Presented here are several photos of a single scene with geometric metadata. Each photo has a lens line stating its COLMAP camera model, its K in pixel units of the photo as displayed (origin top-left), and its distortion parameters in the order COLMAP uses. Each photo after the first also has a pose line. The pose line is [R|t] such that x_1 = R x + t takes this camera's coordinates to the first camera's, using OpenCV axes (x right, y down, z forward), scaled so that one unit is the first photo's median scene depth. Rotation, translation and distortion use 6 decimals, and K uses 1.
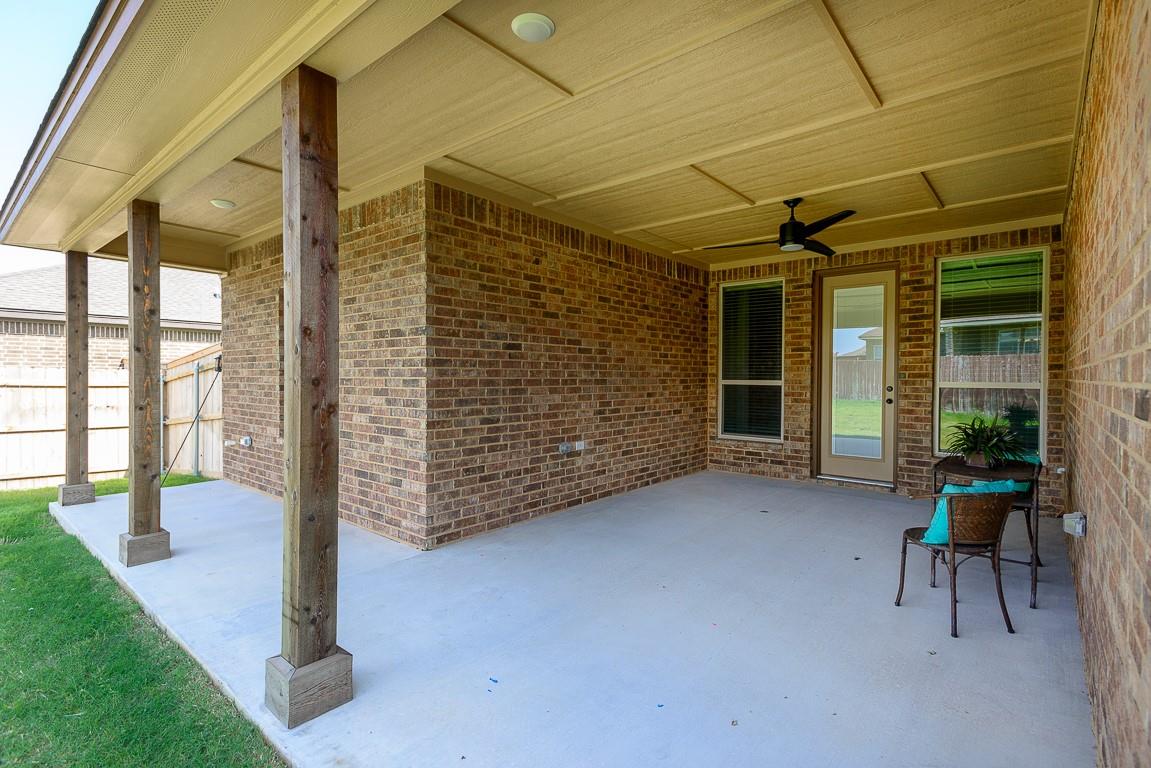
lens RADIAL K [[543.1, 0, 575.5], [0, 543.1, 384.0], [0, 0, 1]] dist [0.024019, 0.000233]
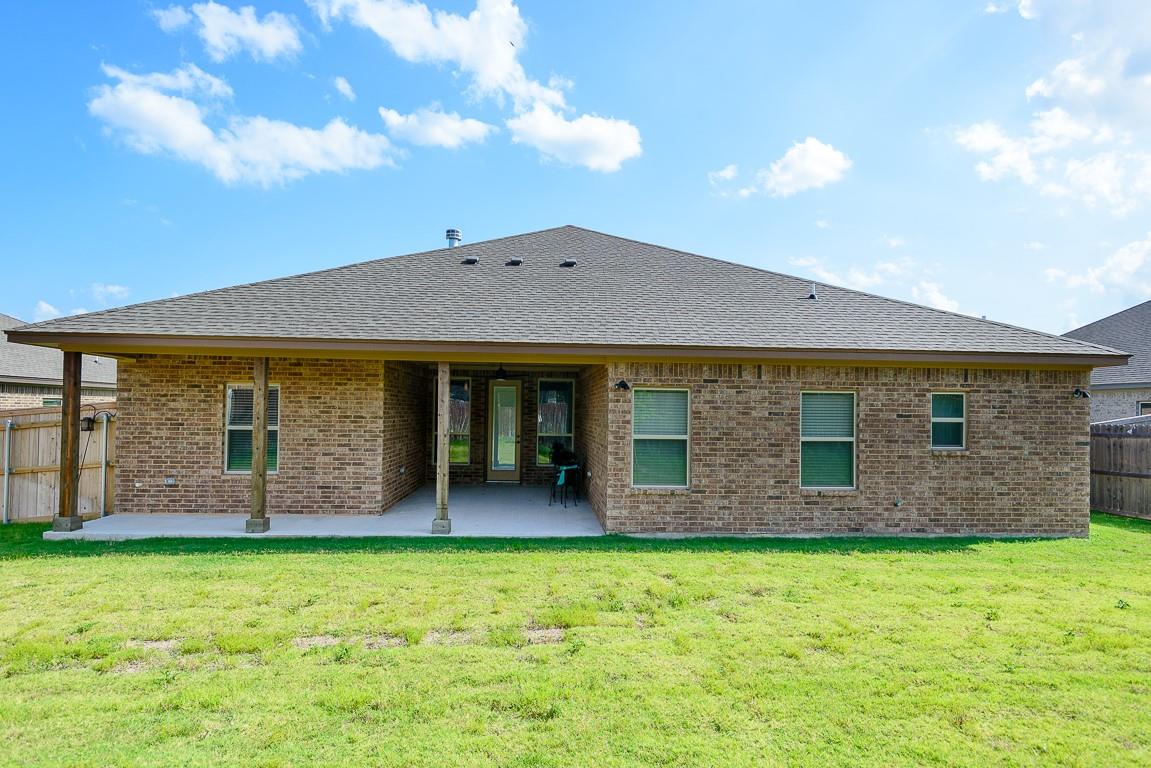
lens RADIAL K [[646.6, 0, 576.5], [0, 646.6, 406.0], [0, 0, 1]] dist [0.001539, -0.002476]
pose [[0.719235, 0.014388, 0.694618, -1.407545], [-0.002303, 0.999829, -0.018325, -0.088614], [-0.694763, 0.011581, 0.719145, -1.340217]]
